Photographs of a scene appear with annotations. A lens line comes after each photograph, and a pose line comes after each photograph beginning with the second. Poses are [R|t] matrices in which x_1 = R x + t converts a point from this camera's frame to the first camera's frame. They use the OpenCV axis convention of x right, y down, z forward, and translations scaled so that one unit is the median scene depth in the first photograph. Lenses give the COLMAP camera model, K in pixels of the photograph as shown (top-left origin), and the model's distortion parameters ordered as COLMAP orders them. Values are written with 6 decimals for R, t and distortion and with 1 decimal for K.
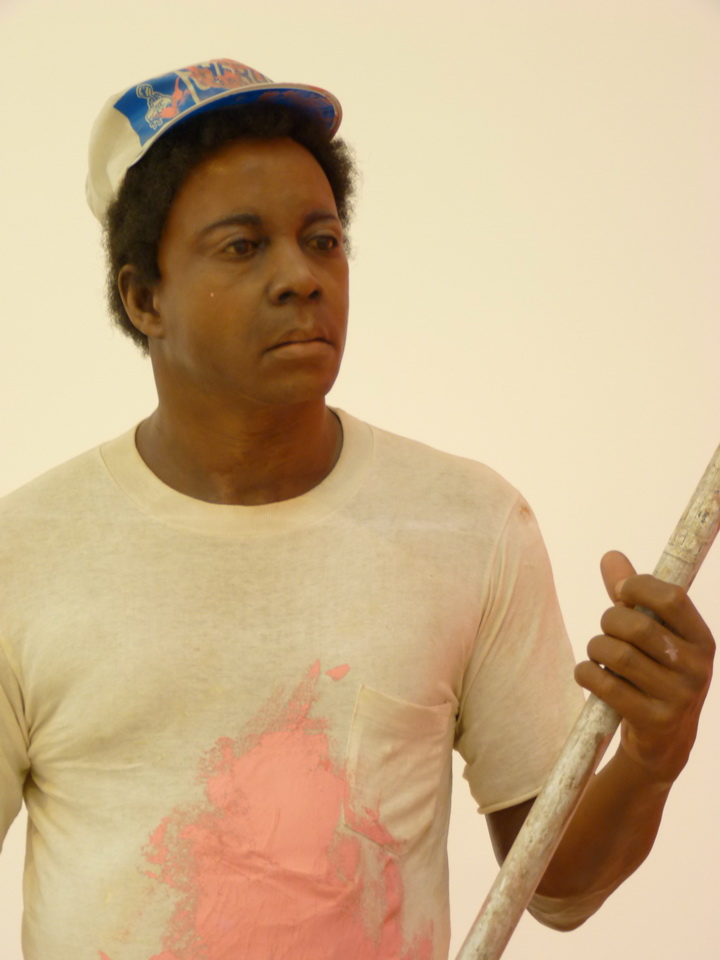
lens RADIAL K [[2098.1, 0, 359.8], [0, 2098.1, 479.8], [0, 0, 1]] dist [0.051750, 0.000000]
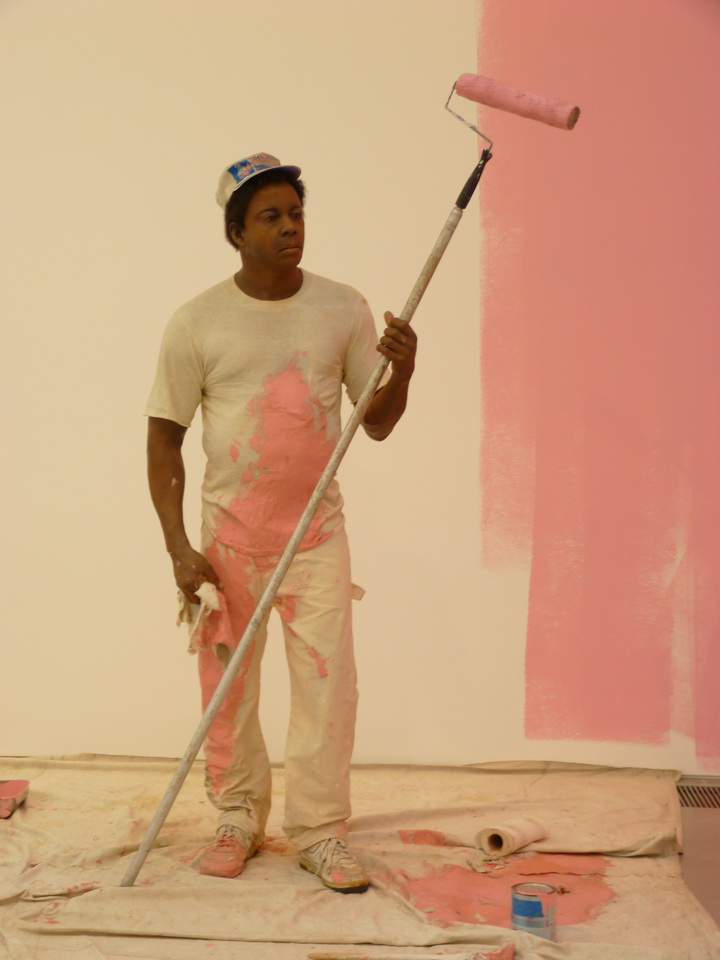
lens RADIAL K [[1957.1, 0, 360.8], [0, 1957.1, 480.1], [0, 0, 1]] dist [0.254534, 0.000000]
pose [[0.998838, -0.023041, 0.042332, -0.054538], [0.019337, 0.996115, 0.085917, 0.030340], [-0.044147, -0.084998, 0.995403, -1.943987]]
